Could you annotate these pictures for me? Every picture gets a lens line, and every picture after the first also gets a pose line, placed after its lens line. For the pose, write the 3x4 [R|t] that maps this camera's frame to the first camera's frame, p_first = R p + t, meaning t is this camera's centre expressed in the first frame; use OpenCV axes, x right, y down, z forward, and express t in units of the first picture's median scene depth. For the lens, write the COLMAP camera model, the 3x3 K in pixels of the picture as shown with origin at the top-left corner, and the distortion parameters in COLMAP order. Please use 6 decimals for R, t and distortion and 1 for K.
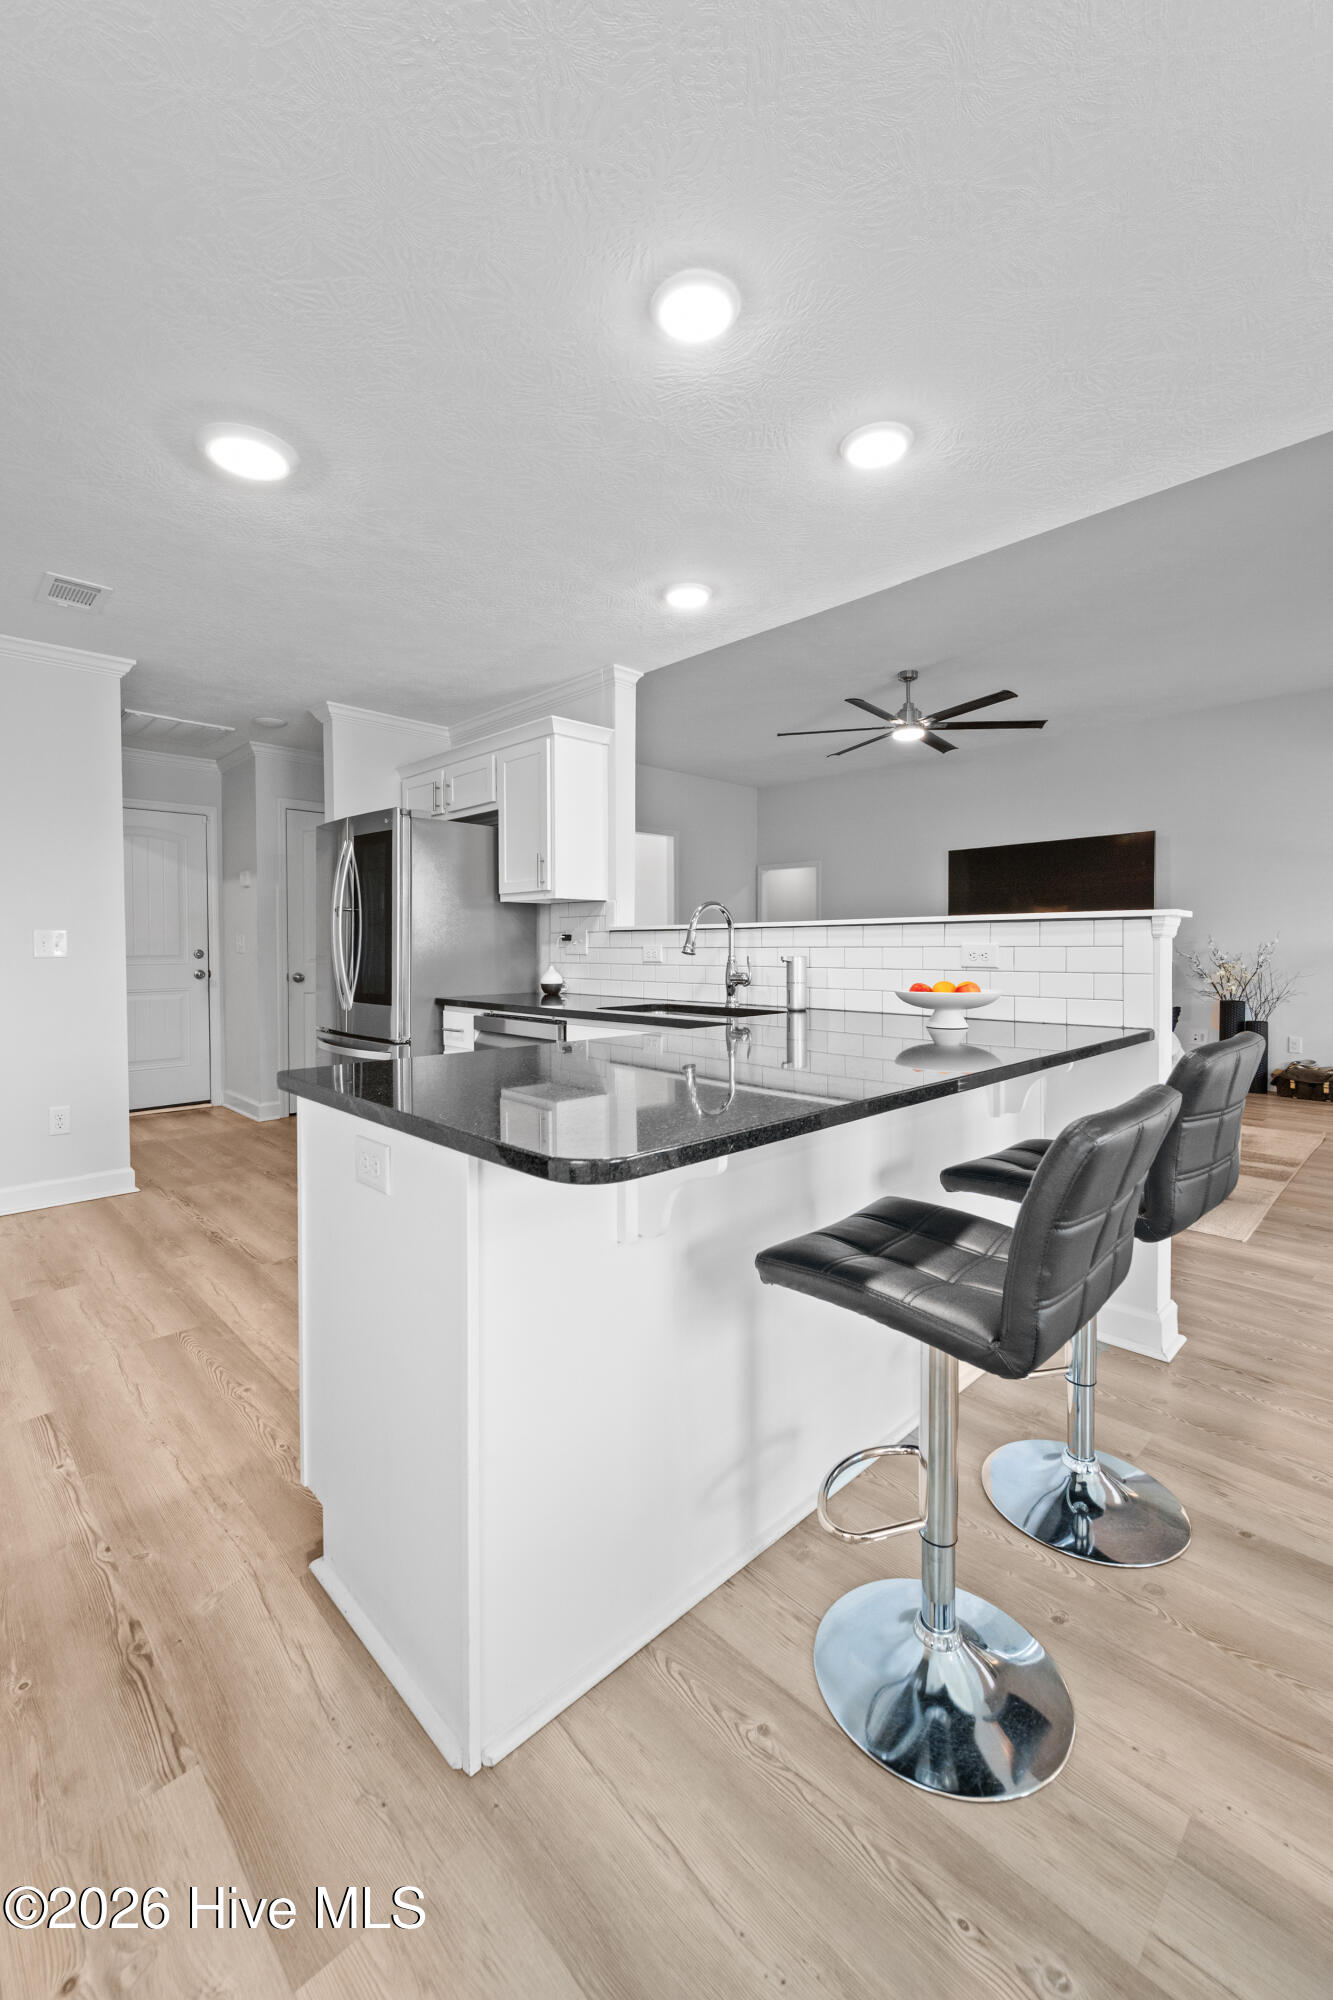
lens RADIAL K [[793.7, 0, 649.5], [0, 793.7, 965.8], [0, 0, 1]] dist [0.001557, 0.000150]
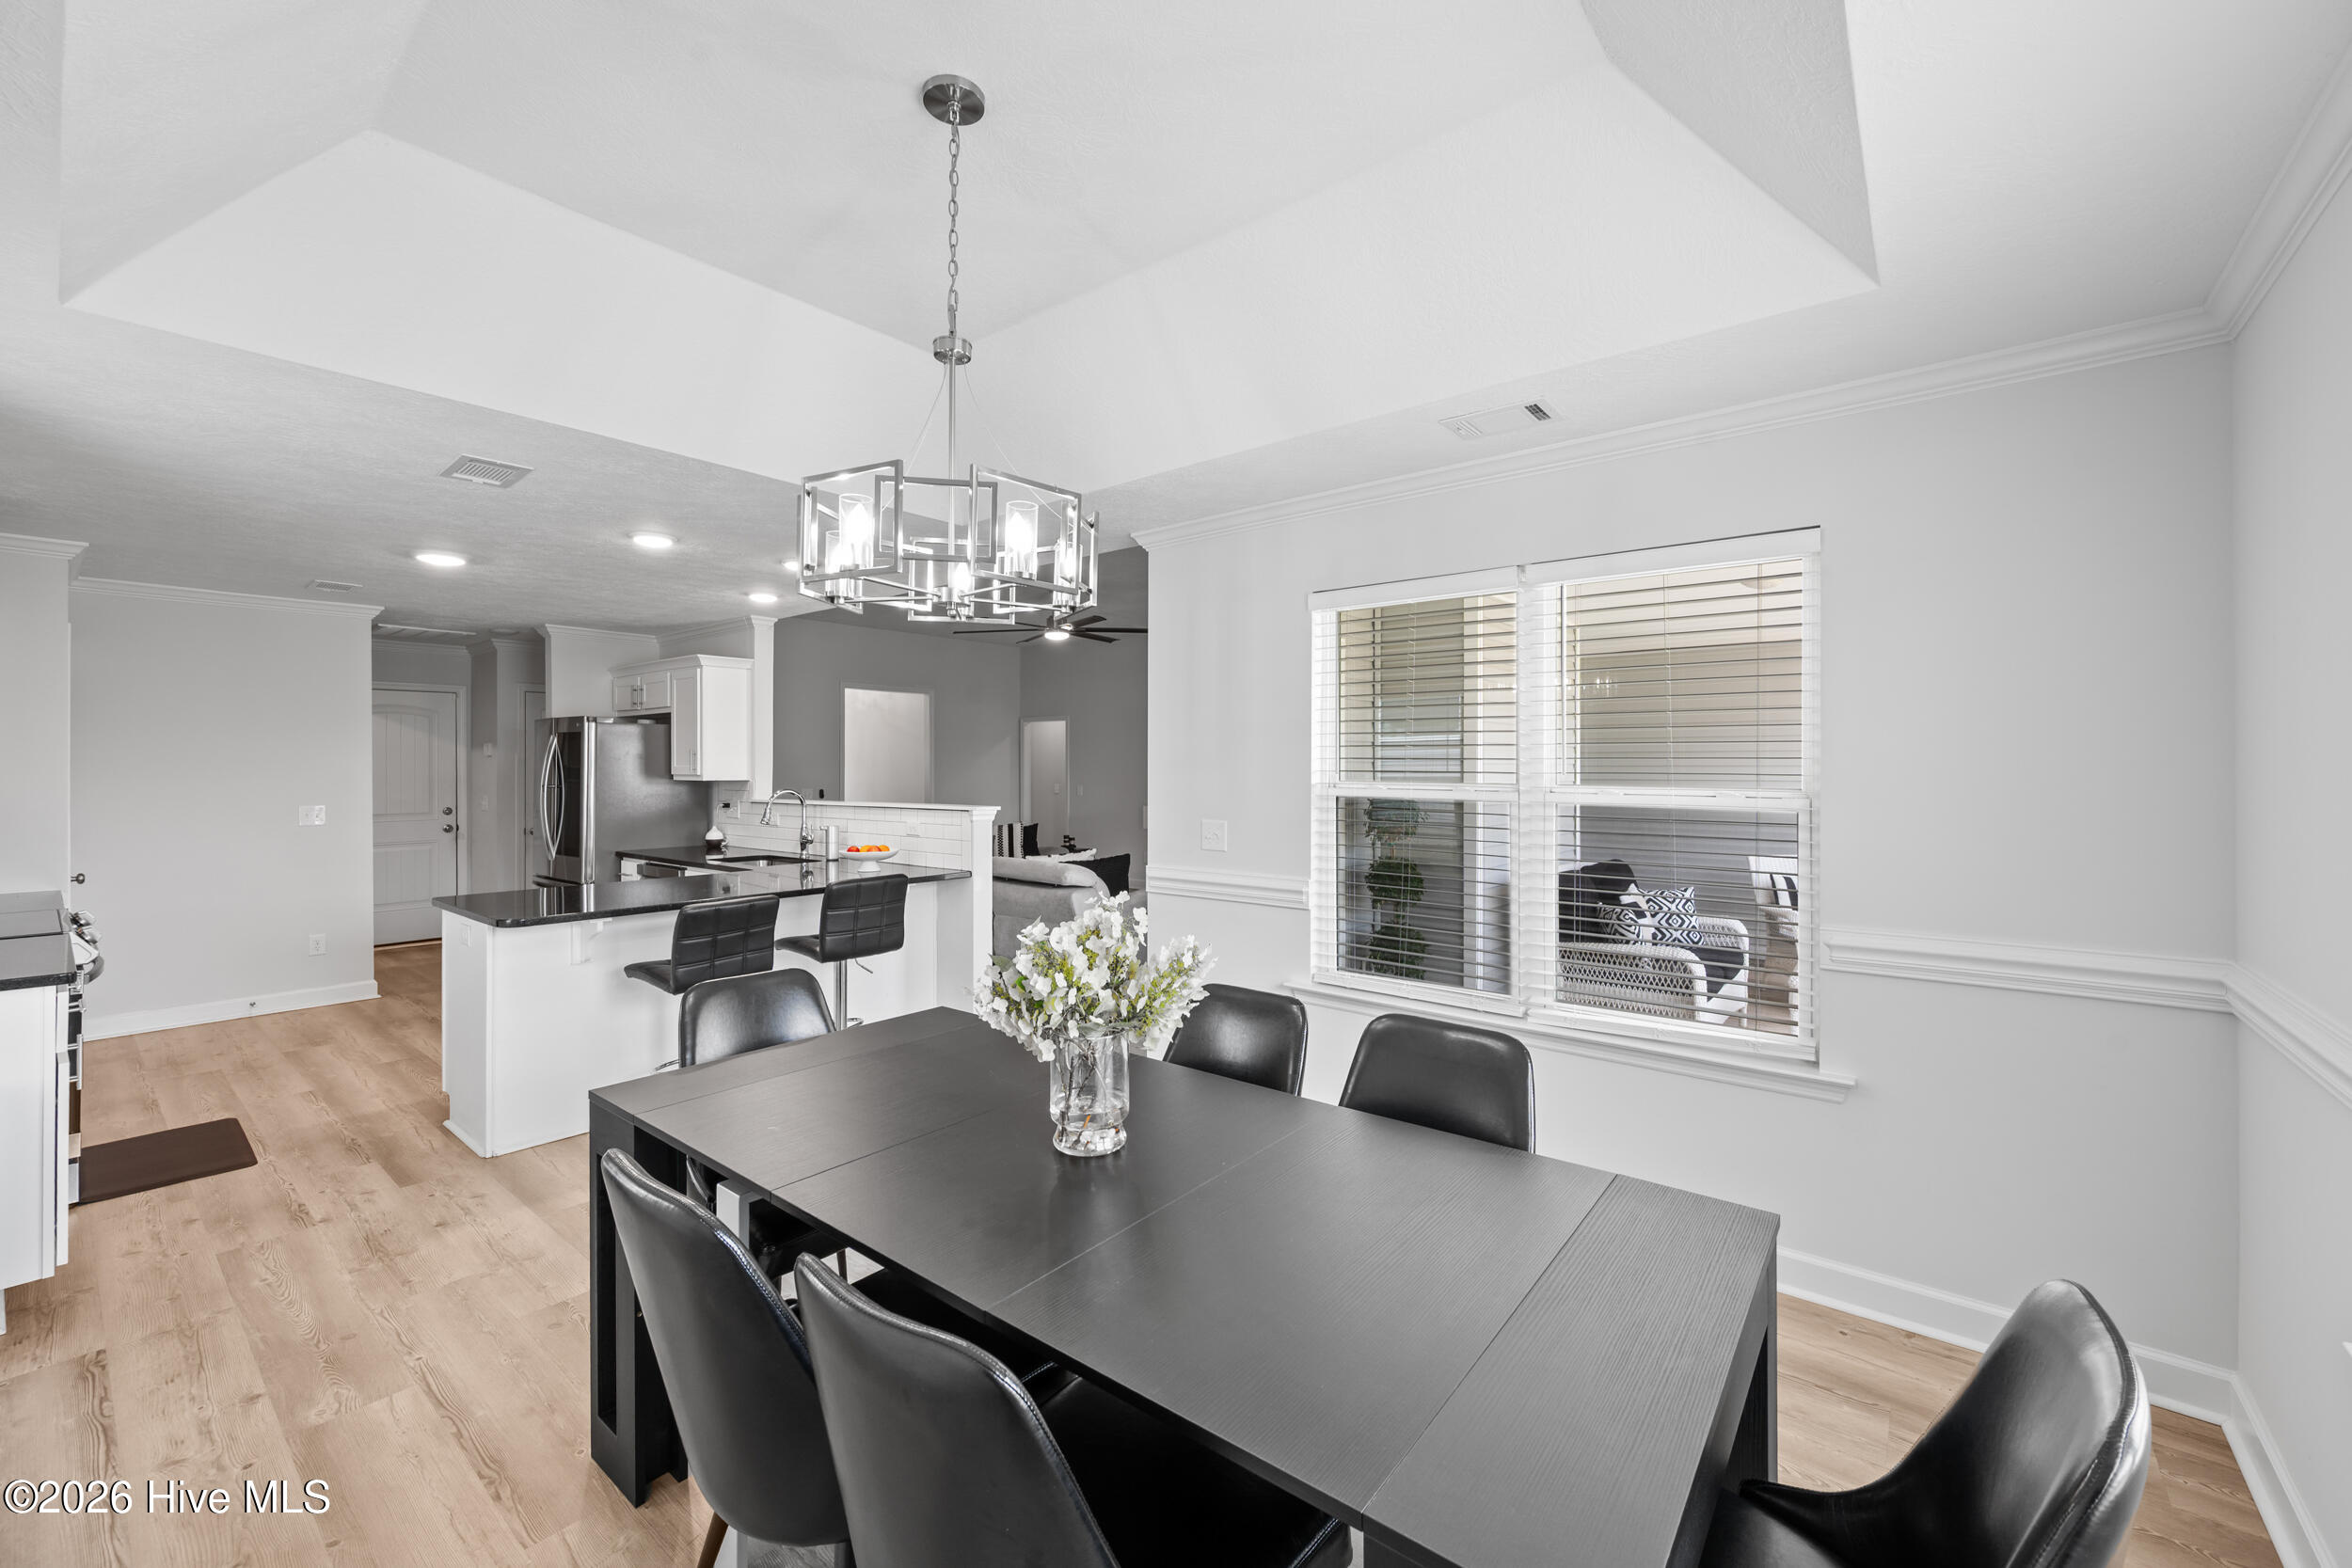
lens RADIAL K [[933.4, 0, 1181.6], [0, 933.4, 774.4], [0, 0, 1]] dist [0.001557, 0.000150]
pose [[0.993977, -0.000493, 0.109591, 0.538906], [0.002387, 0.999850, -0.017148, -0.064477], [-0.109566, 0.017306, 0.993829, -0.737849]]
